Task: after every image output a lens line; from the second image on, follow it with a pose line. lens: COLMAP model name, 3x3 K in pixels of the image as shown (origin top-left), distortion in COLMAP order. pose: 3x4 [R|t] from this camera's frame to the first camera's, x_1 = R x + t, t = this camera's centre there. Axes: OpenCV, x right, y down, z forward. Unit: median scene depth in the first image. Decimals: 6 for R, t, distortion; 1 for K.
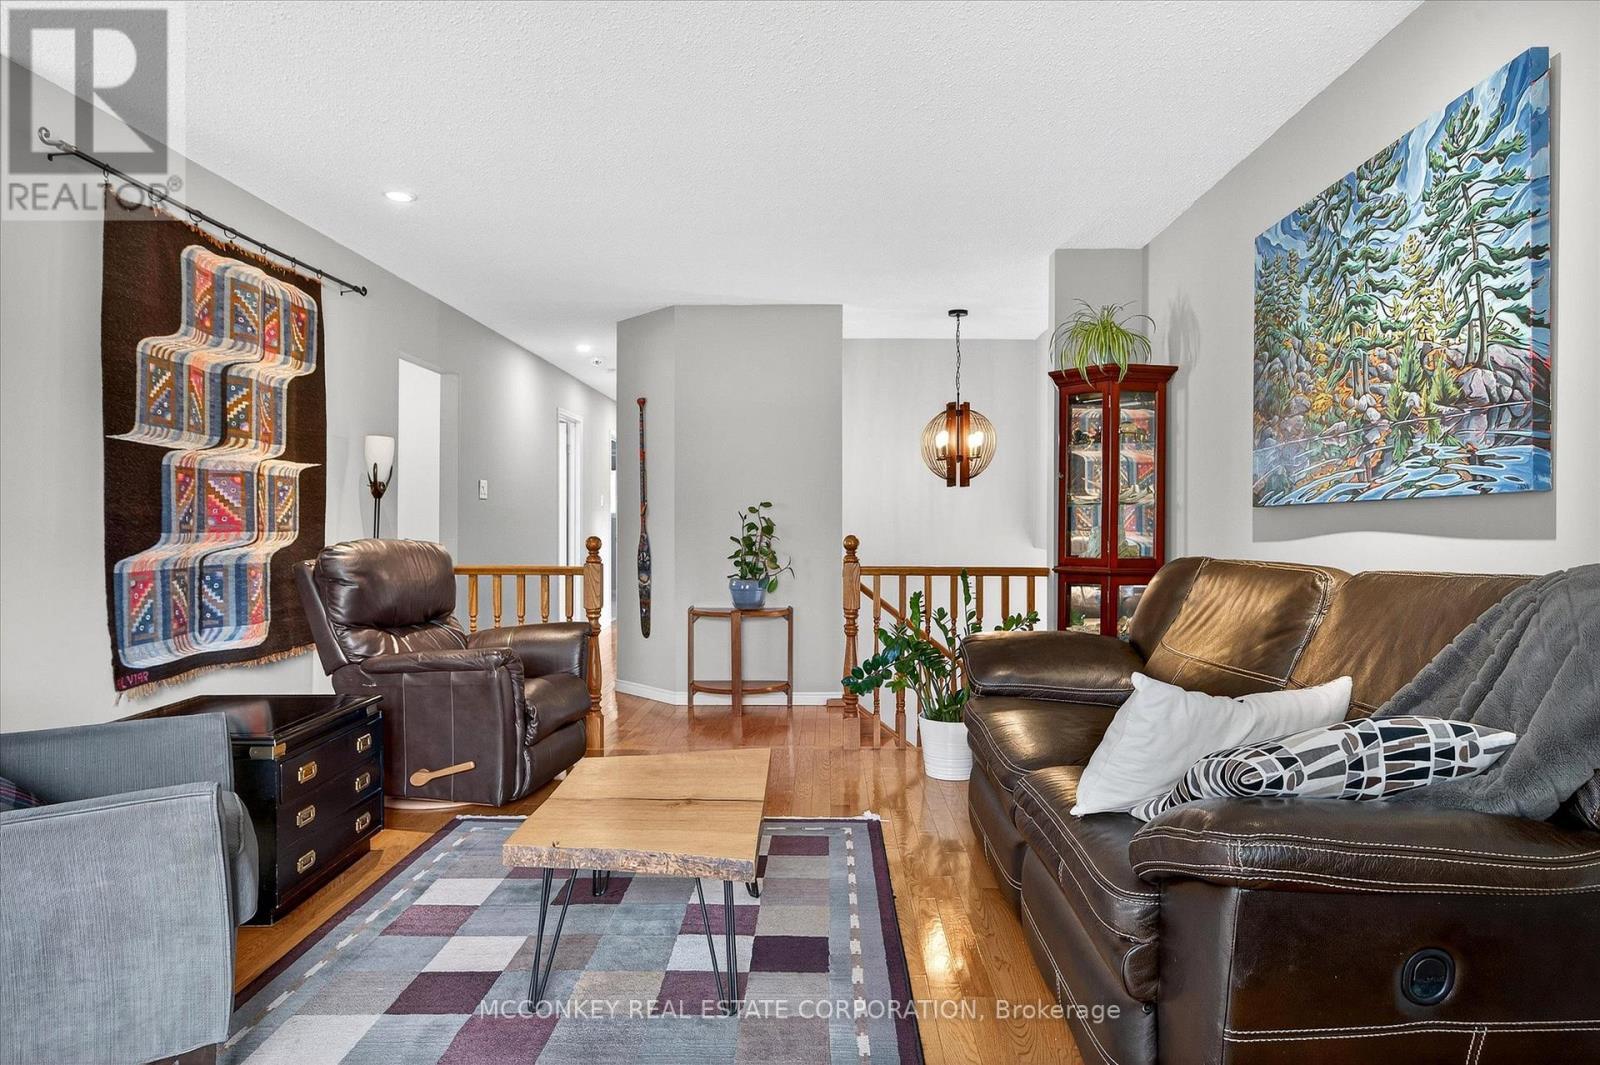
lens RADIAL K [[908.1, 0, 803.4], [0, 908.1, 524.7], [0, 0, 1]] dist [-0.001313, 0.004590]
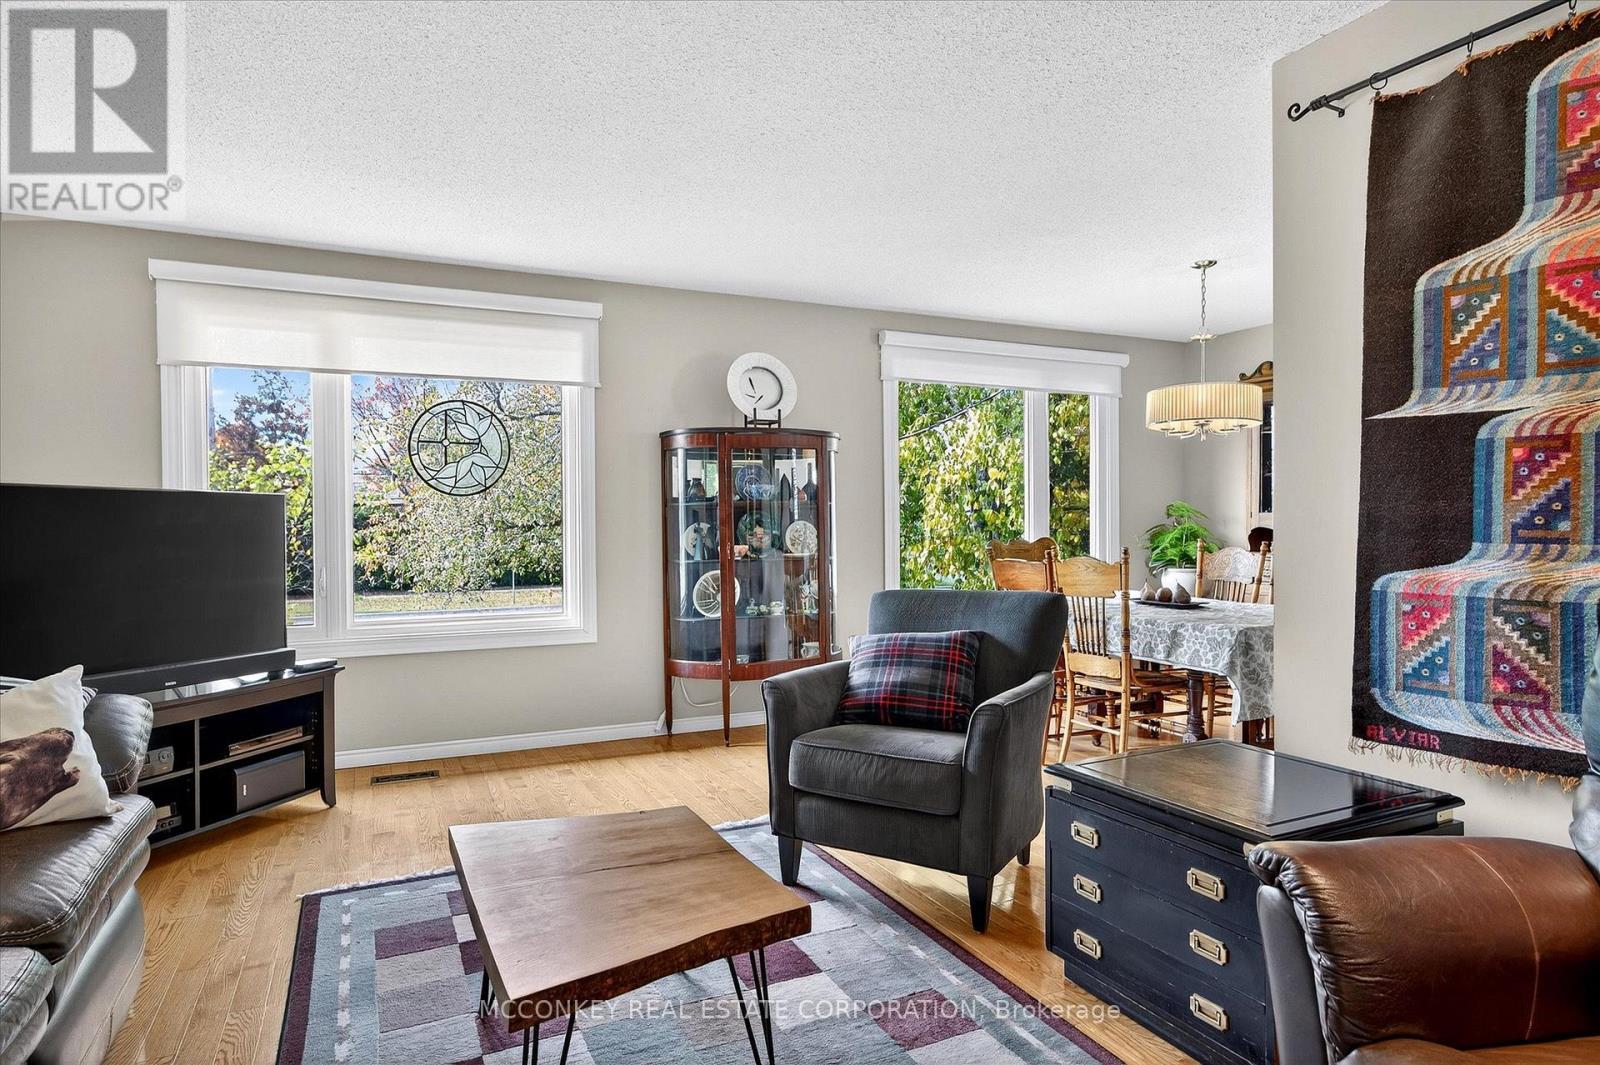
lens RADIAL K [[908.1, 0, 807.8], [0, 908.1, 536.9], [0, 0, 1]] dist [-0.001313, 0.004590]
pose [[-0.891579, 0.013111, -0.452676, 0.045923], [0.003879, 0.999765, 0.021316, -0.014120], [0.452849, 0.017249, -0.891420, 1.804068]]
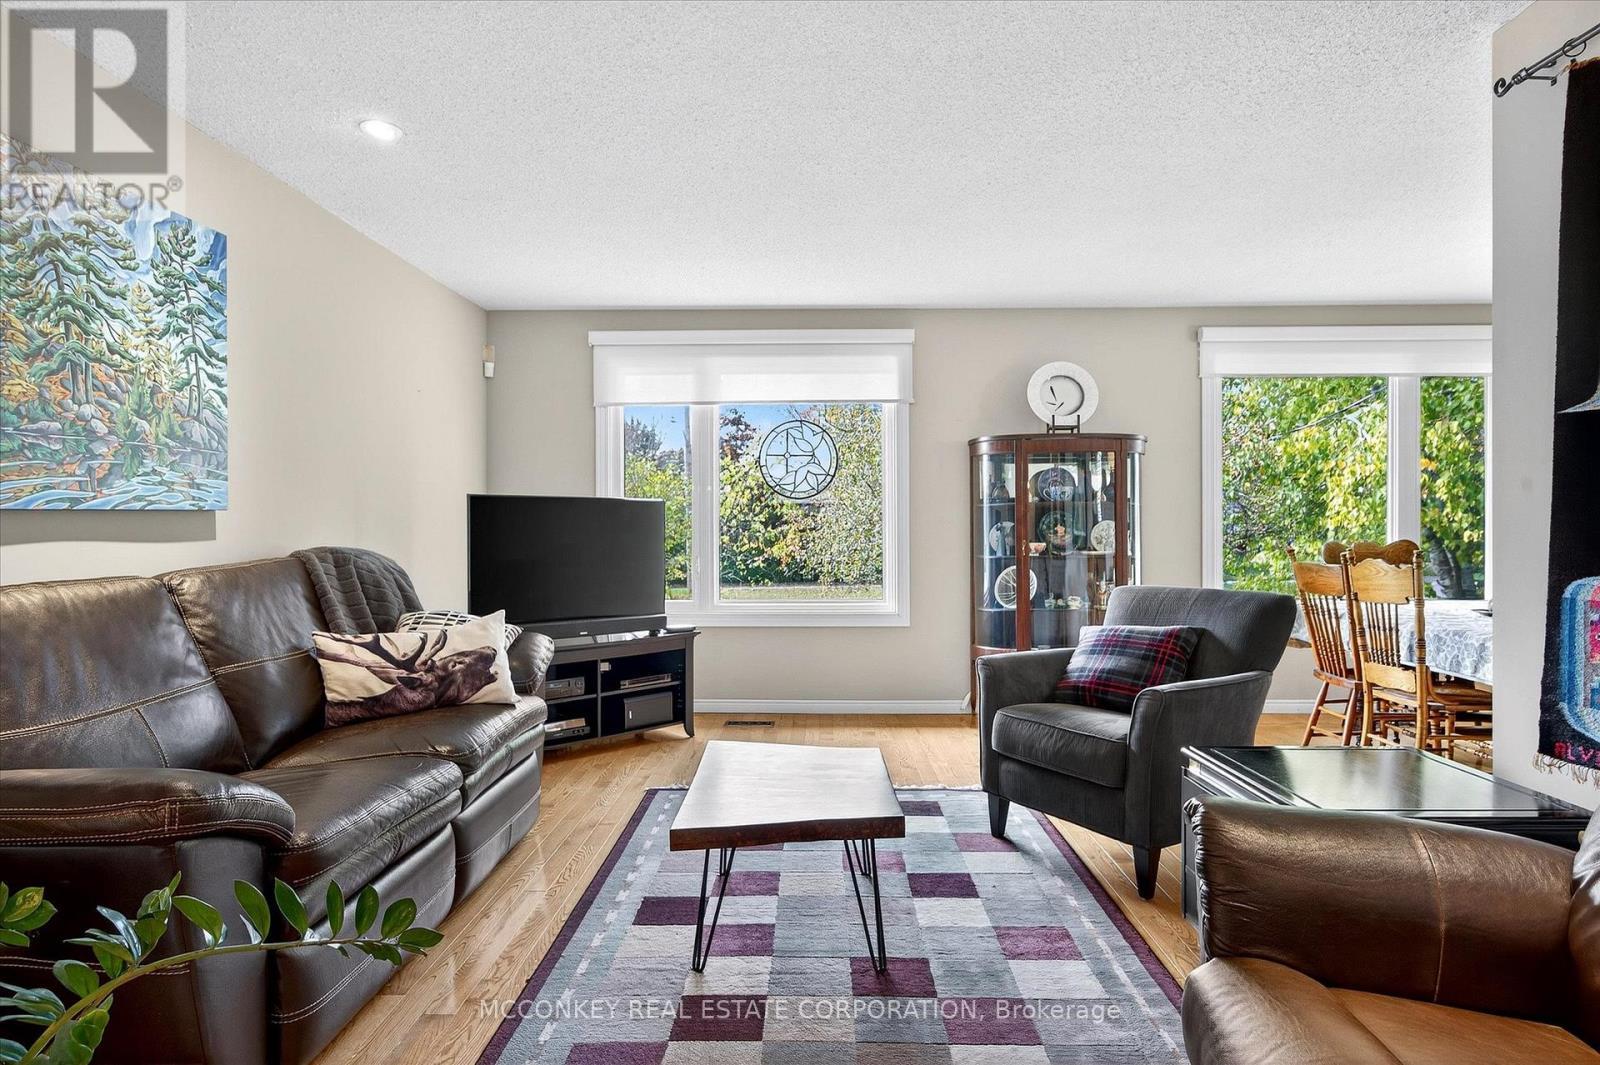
lens RADIAL K [[908.1, 0, 806.5], [0, 908.1, 534.9], [0, 0, 1]] dist [-0.001313, 0.004590]
pose [[-0.999943, 0.003743, -0.009982, -0.170436], [0.003547, 0.999803, 0.019547, -0.016272], [0.010053, 0.019511, -0.999759, 2.103246]]
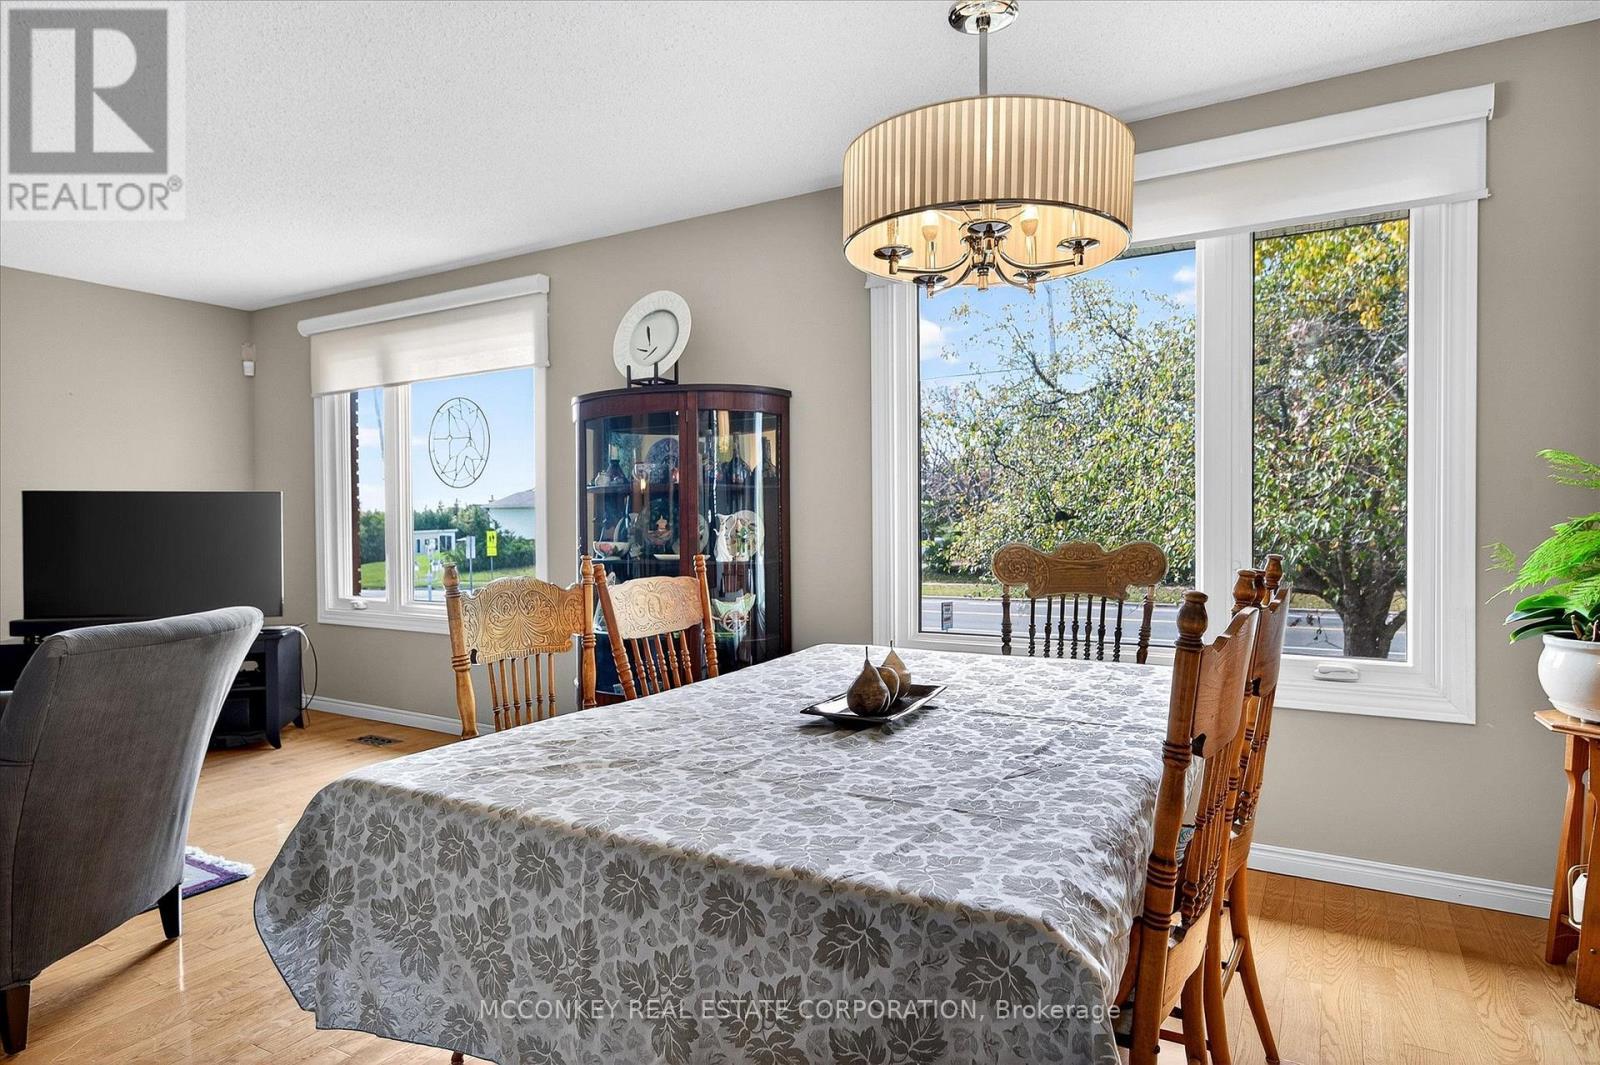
lens RADIAL K [[908.1, 0, 801.4], [0, 908.1, 540.4], [0, 0, 1]] dist [-0.001313, 0.004590]
pose [[-0.874658, -0.004672, 0.484719, -1.877330], [0.013637, 0.999321, 0.034239, -0.001517], [-0.484549, 0.036557, -0.874000, 1.169667]]
